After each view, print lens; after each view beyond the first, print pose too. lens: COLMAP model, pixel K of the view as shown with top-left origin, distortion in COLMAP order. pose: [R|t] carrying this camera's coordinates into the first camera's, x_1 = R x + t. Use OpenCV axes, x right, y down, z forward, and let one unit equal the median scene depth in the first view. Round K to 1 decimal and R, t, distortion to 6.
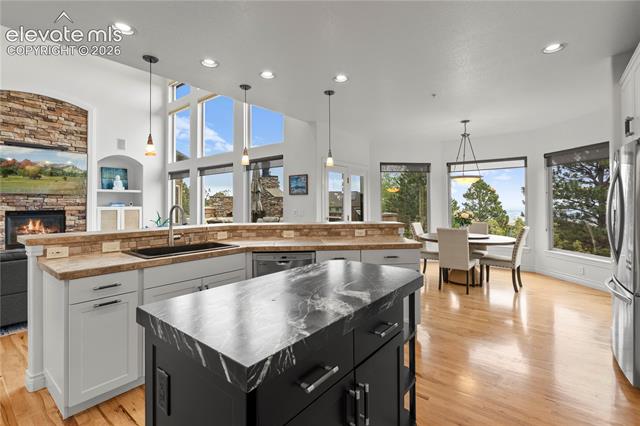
lens RADIAL K [[296.5, 0, 319.6], [0, 296.5, 203.7], [0, 0, 1]] dist [-0.002469, -0.000533]
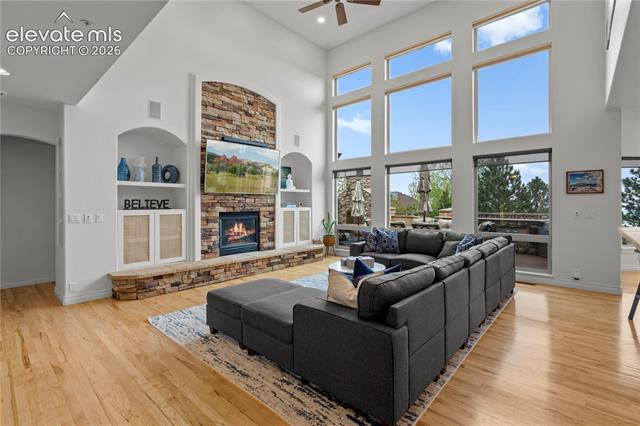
lens RADIAL K [[296.5, 0, 319.6], [0, 296.5, 203.7], [0, 0, 1]] dist [-0.002469, -0.000533]
pose [[0.998395, -0.000761, -0.056634, -0.630755], [0.000678, 0.999999, -0.001490, -0.000321], [0.056635, 0.001450, 0.998394, 0.078300]]
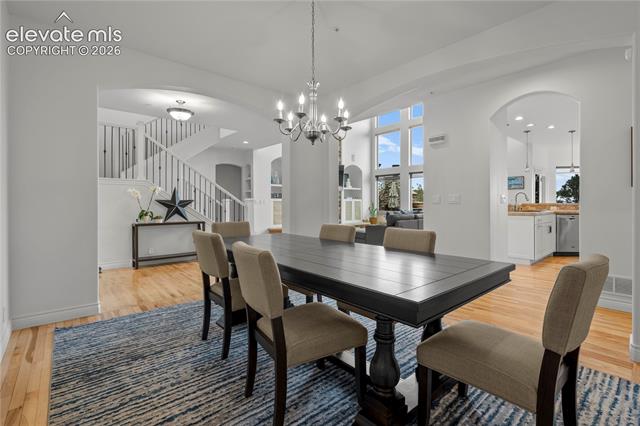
lens RADIAL K [[296.5, 0, 319.6], [0, 296.5, 203.7], [0, 0, 1]] dist [-0.002469, -0.000533]
pose [[0.982840, -0.000003, -0.184461, -0.647278], [0.000248, 0.999999, 0.001304, 0.036680], [0.184460, -0.001327, 0.982839, -0.604974]]
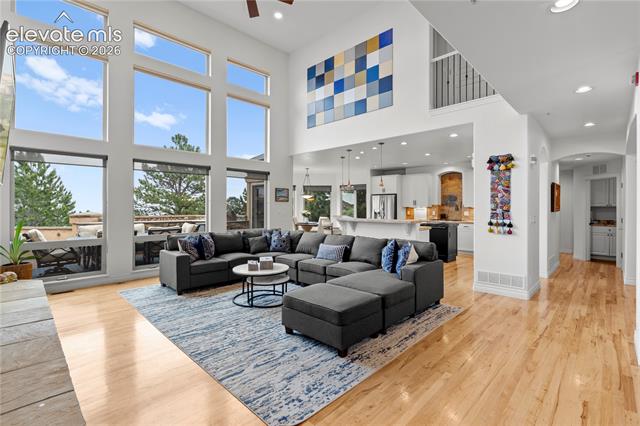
lens RADIAL K [[296.5, 0, 319.6], [0, 296.5, 203.7], [0, 0, 1]] dist [-0.002469, -0.000533]
pose [[0.106855, 0.014492, 0.994169, -1.224411], [0.001875, 0.999889, -0.014777, 0.002140], [-0.994273, 0.003443, 0.106816, 0.519445]]
